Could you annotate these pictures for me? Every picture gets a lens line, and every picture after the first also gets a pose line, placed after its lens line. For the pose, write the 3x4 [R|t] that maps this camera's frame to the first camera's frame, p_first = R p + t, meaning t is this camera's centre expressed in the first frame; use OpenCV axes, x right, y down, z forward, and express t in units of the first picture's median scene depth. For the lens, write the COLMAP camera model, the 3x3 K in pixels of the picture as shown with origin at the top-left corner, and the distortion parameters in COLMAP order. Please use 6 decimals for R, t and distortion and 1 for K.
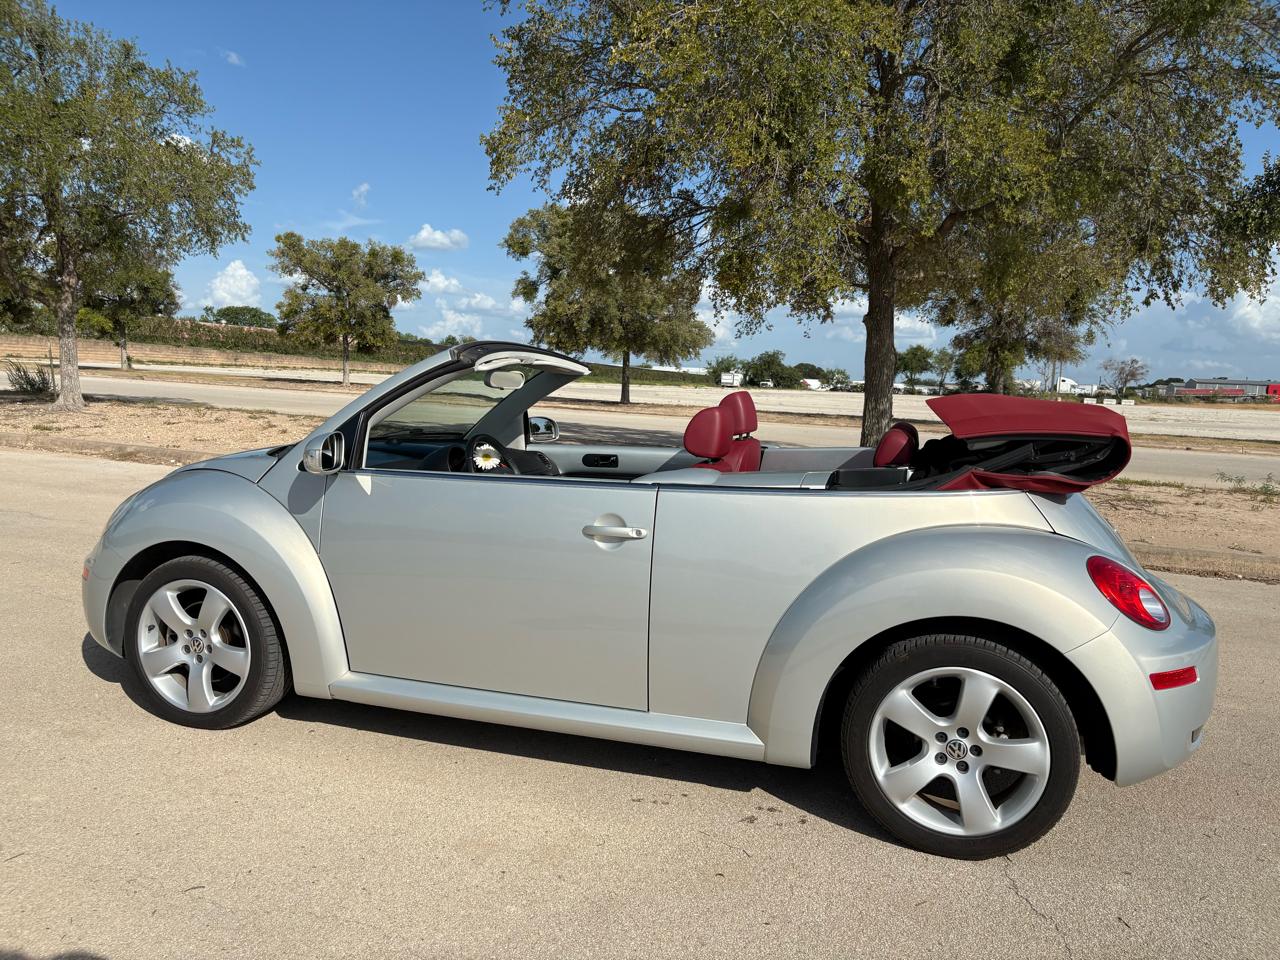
lens RADIAL K [[972.5, 0, 641.8], [0, 972.5, 476.3], [0, 0, 1]] dist [0.040461, -0.047357]
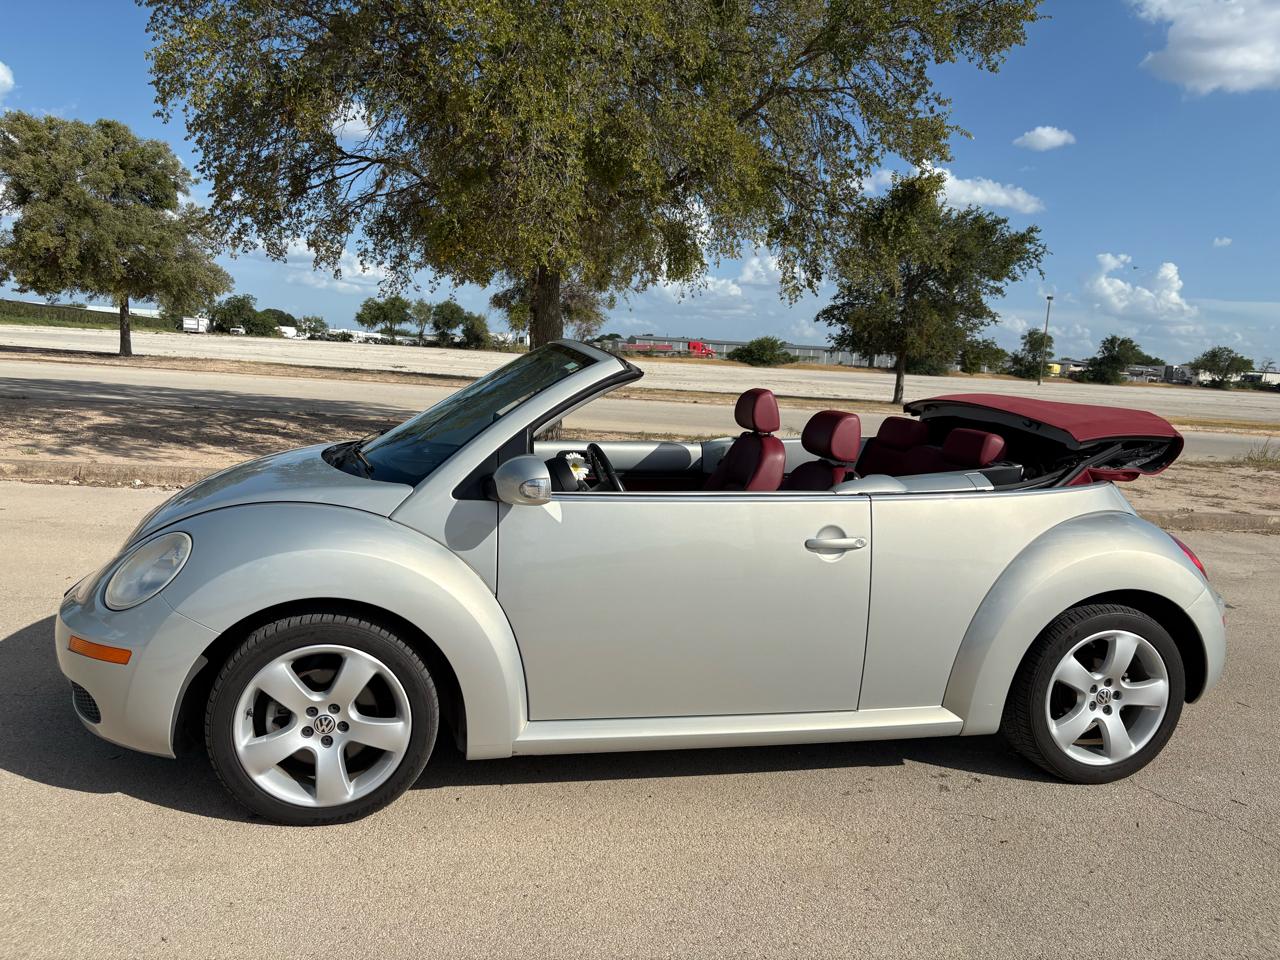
lens RADIAL K [[972.5, 0, 638.3], [0, 972.5, 474.1], [0, 0, 1]] dist [0.040461, -0.047357]
pose [[0.865329, -0.054007, 0.498286, -0.610964], [0.029355, 0.997932, 0.057183, -0.068150], [-0.500344, -0.034855, 0.865125, 0.185690]]
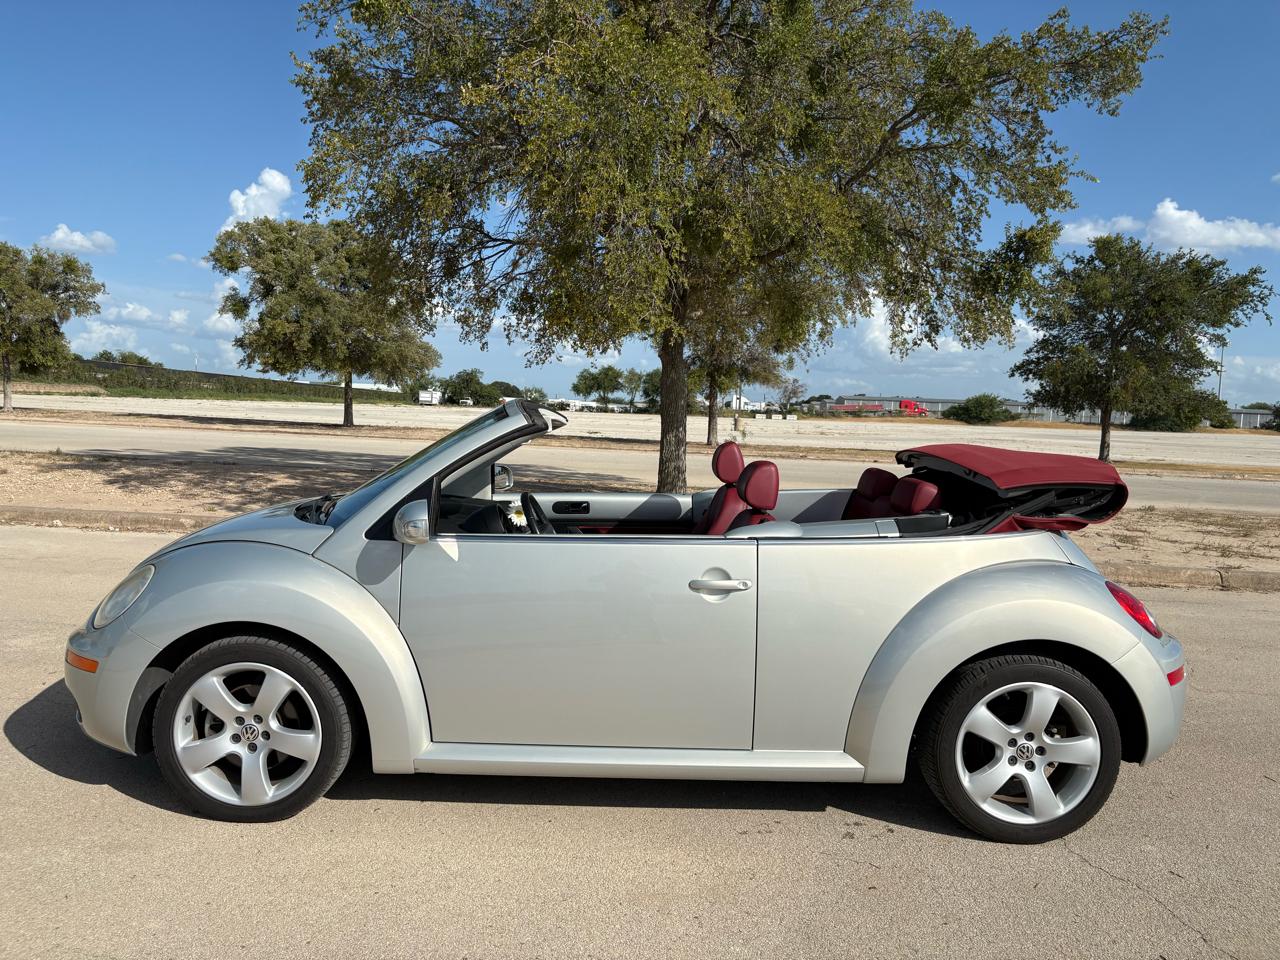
lens RADIAL K [[972.5, 0, 640.1], [0, 972.5, 470.1], [0, 0, 1]] dist [0.040461, -0.047357]
pose [[0.952030, -0.027563, 0.304760, -0.373322], [0.034870, 0.999220, -0.018557, -0.044798], [-0.304010, 0.028294, 0.952248, -0.001576]]
